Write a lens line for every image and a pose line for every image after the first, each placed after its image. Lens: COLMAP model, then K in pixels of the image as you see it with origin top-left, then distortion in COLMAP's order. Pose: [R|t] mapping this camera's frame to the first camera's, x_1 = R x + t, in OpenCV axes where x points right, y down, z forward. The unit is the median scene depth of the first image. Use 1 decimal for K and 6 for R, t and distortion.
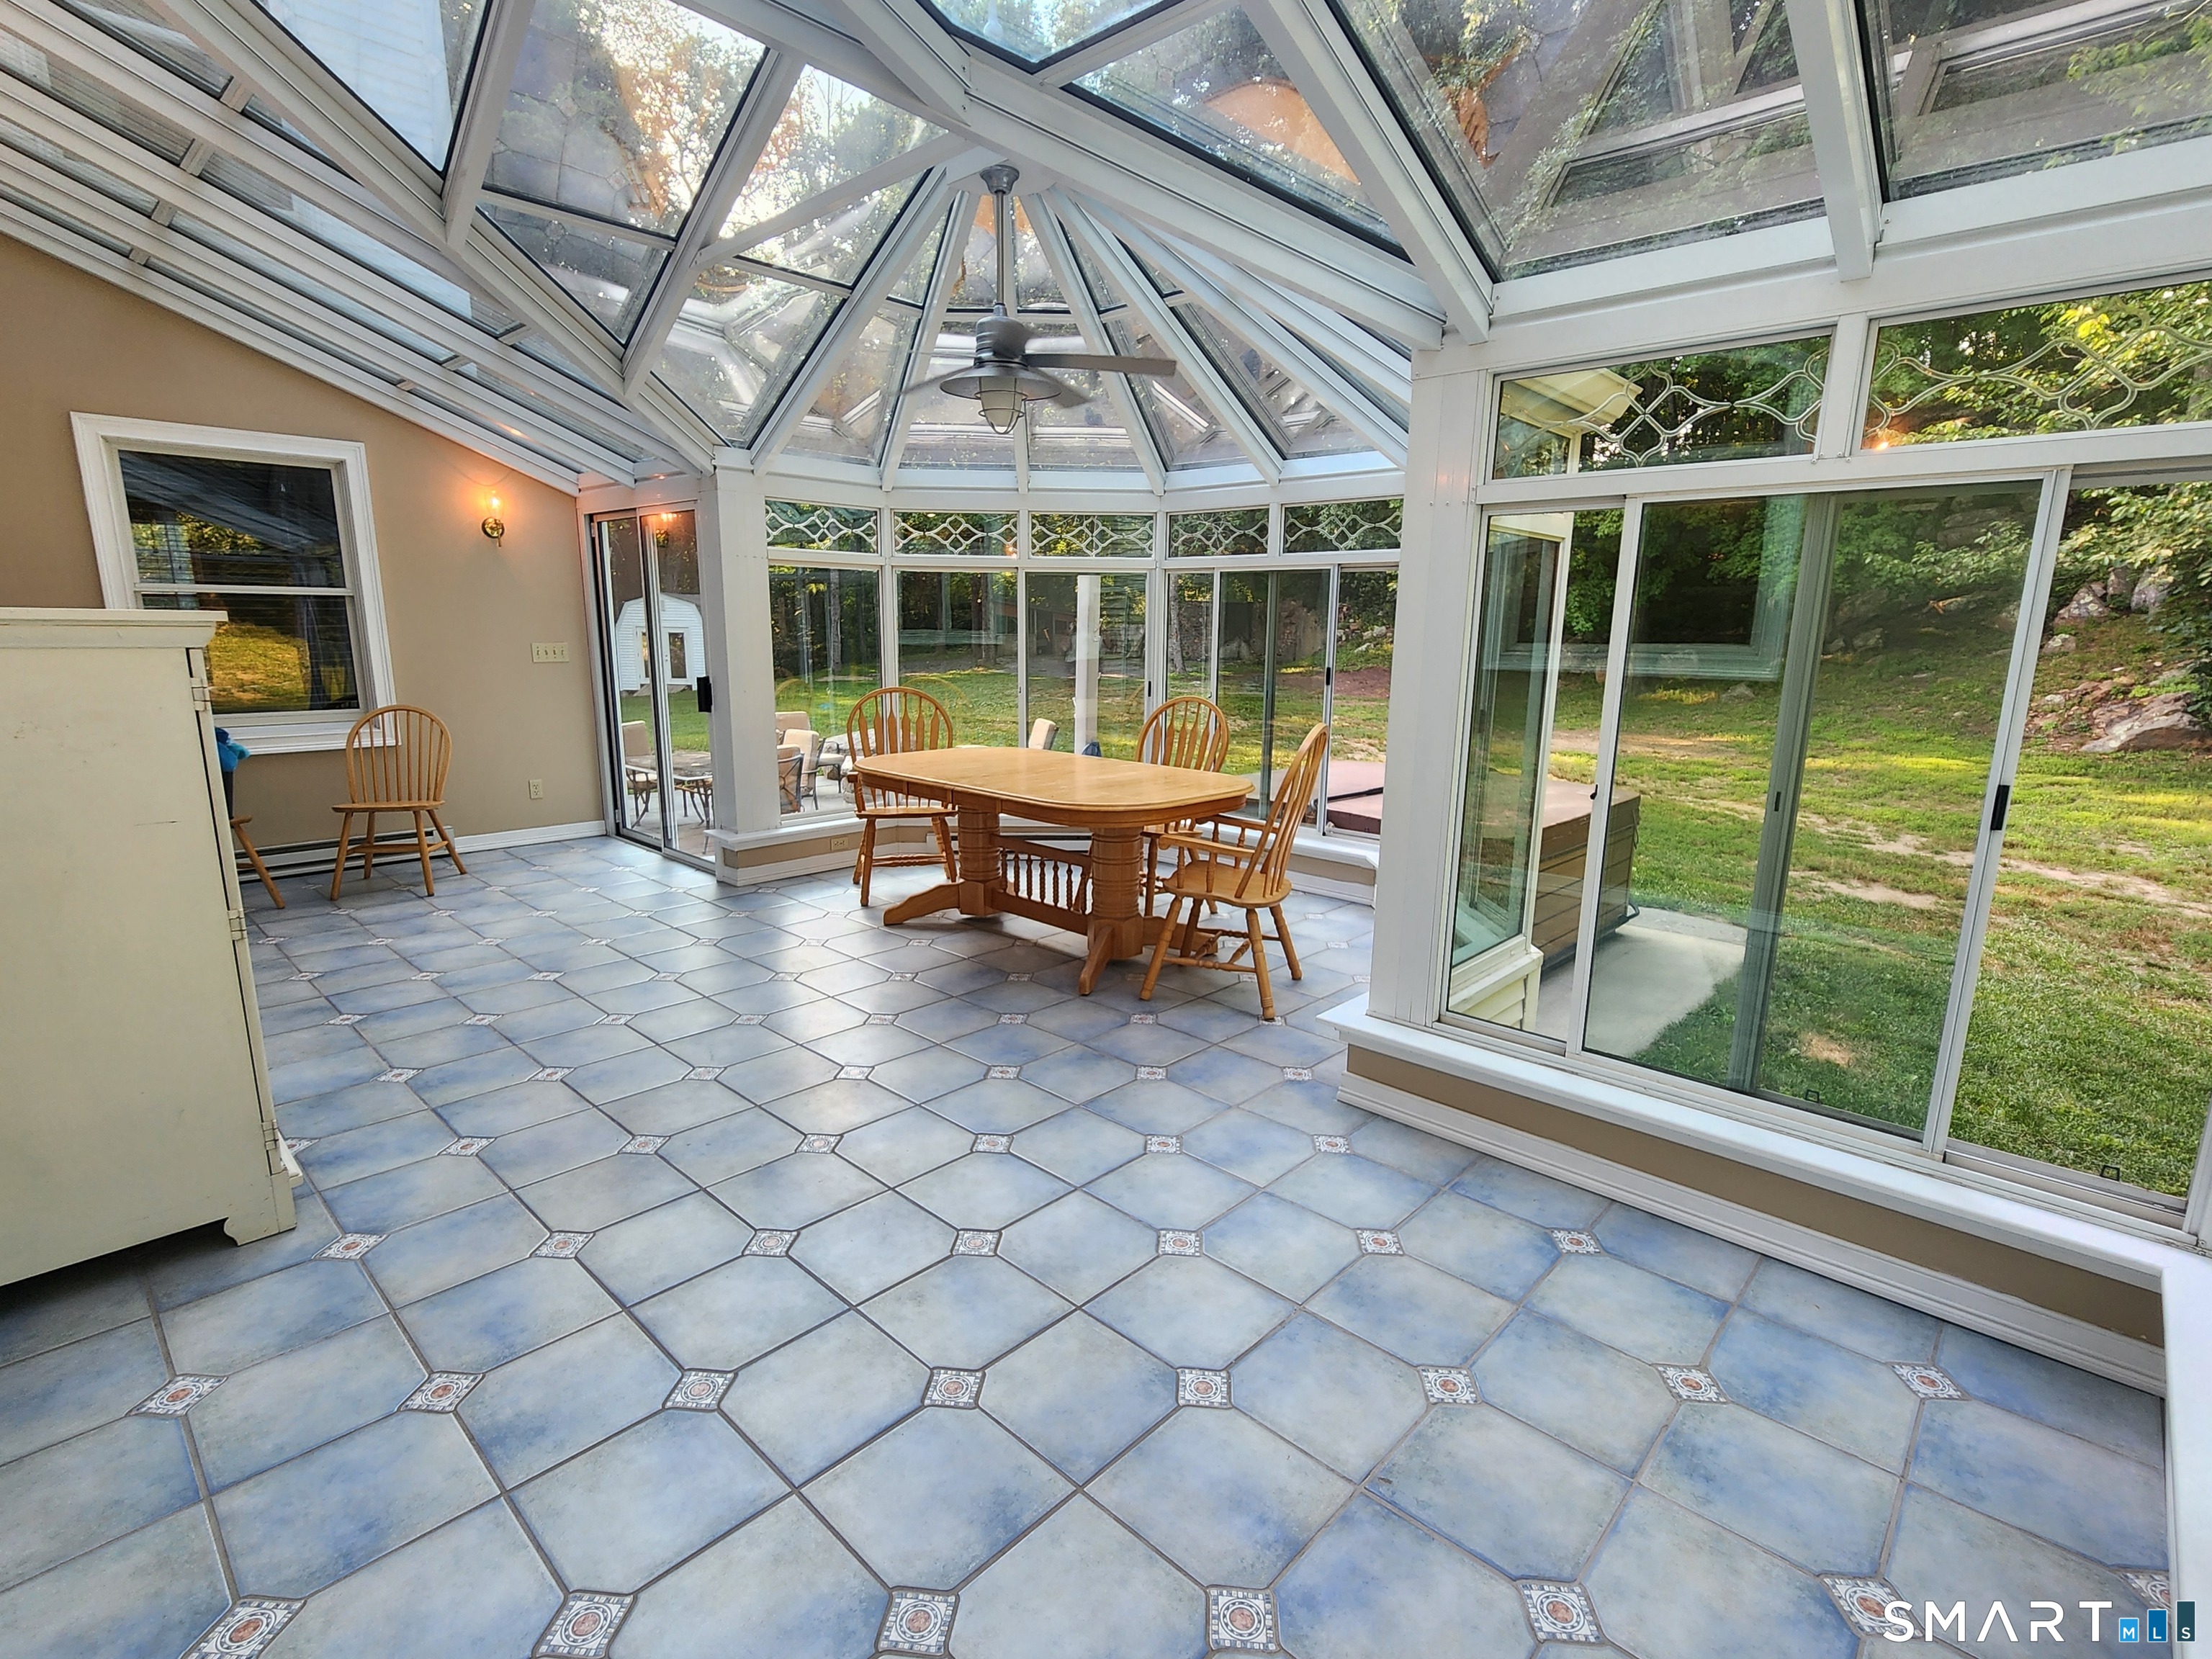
lens RADIAL K [[1056.1, 0, 1105.5], [0, 1056.1, 835.4], [0, 0, 1]] dist [-0.004866, 0.002533]
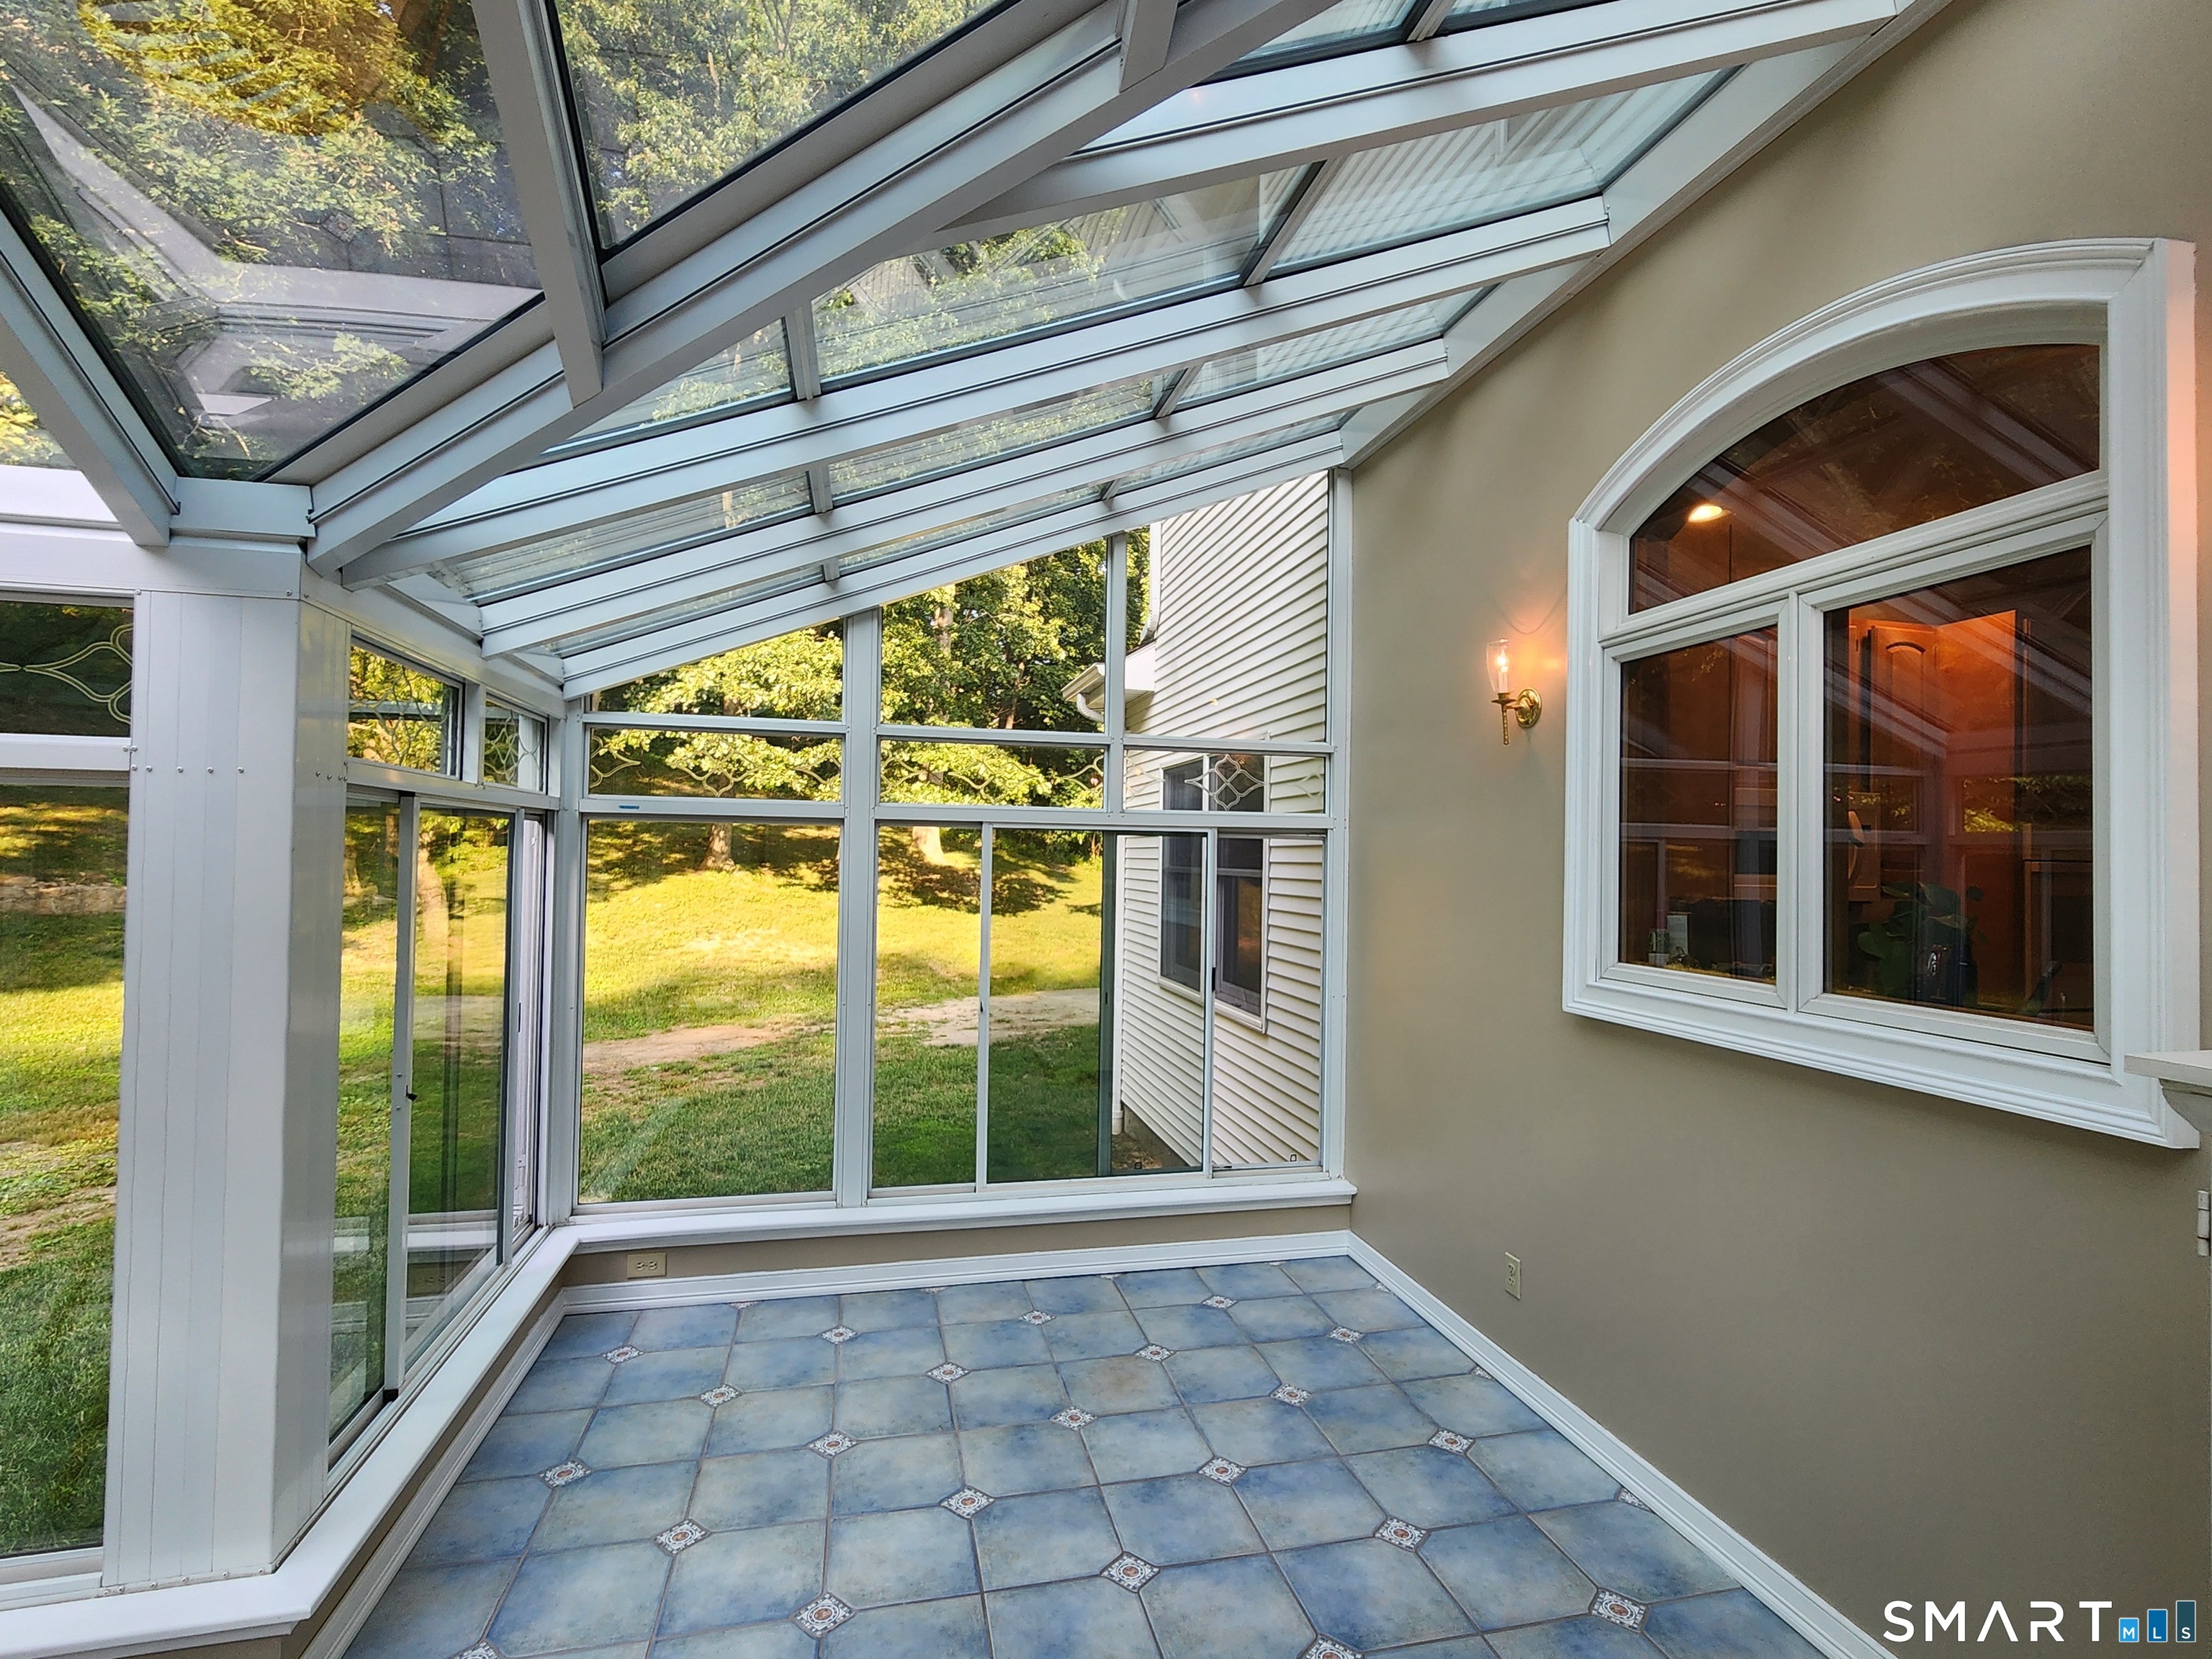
lens RADIAL K [[1056.1, 0, 1106.3], [0, 1056.1, 832.3], [0, 0, 1]] dist [-0.004866, 0.002533]
pose [[-0.826047, -0.013970, 0.563428, -0.788803], [0.088516, 0.984071, 0.154174, -0.488157], [-0.556607, 0.177227, -0.811652, 1.850873]]
